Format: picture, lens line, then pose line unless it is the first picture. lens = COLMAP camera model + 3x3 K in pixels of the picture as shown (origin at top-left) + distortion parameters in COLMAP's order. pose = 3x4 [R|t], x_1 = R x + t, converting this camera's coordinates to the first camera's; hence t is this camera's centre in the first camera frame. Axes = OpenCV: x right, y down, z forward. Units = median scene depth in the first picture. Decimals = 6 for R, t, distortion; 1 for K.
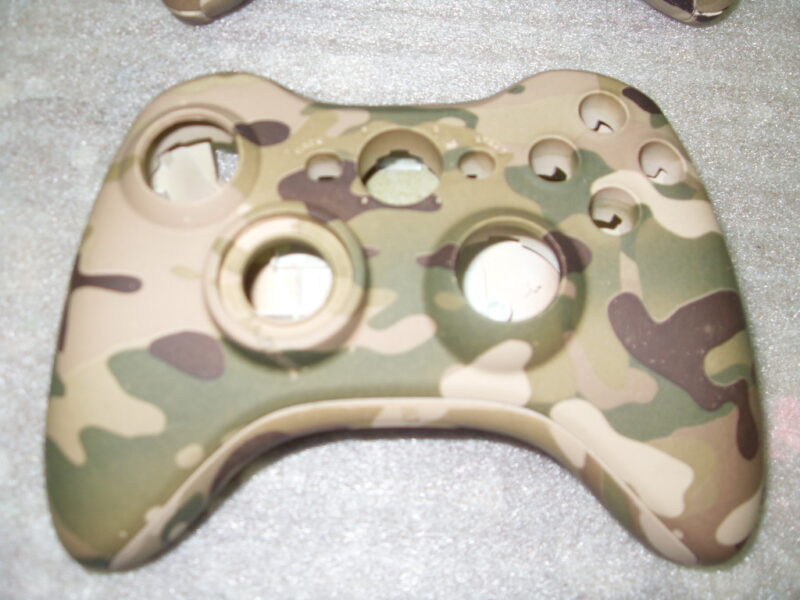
lens RADIAL K [[847.1, 0, 400.0], [0, 847.1, 300.0], [0, 0, 1]] dist [-0.143127, 0.021336]
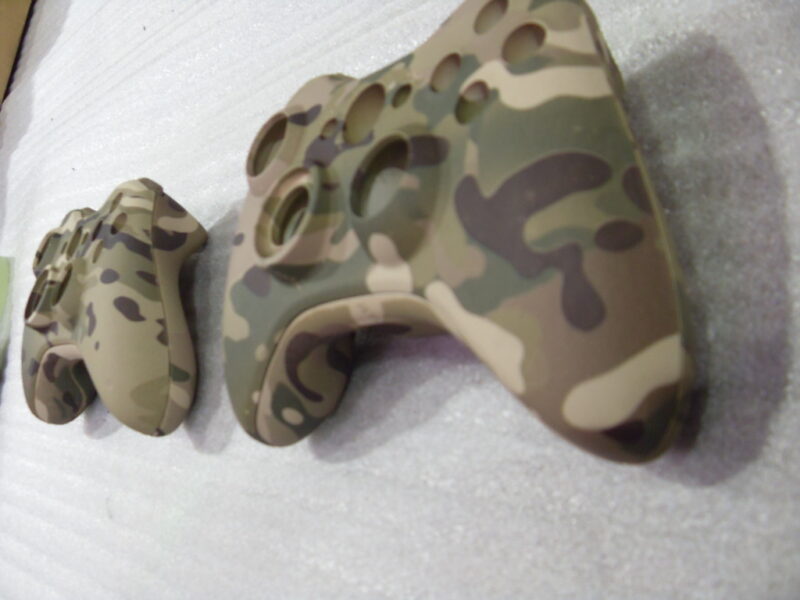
lens RADIAL K [[847.1, 0, 400.0], [0, 847.1, 300.0], [0, 0, 1]] dist [-0.143127, 0.021336]
pose [[0.656200, -0.090551, -0.749134, 0.992726], [0.063005, 0.995882, -0.065188, 0.209969], [0.751952, -0.004423, 0.659203, 0.241892]]
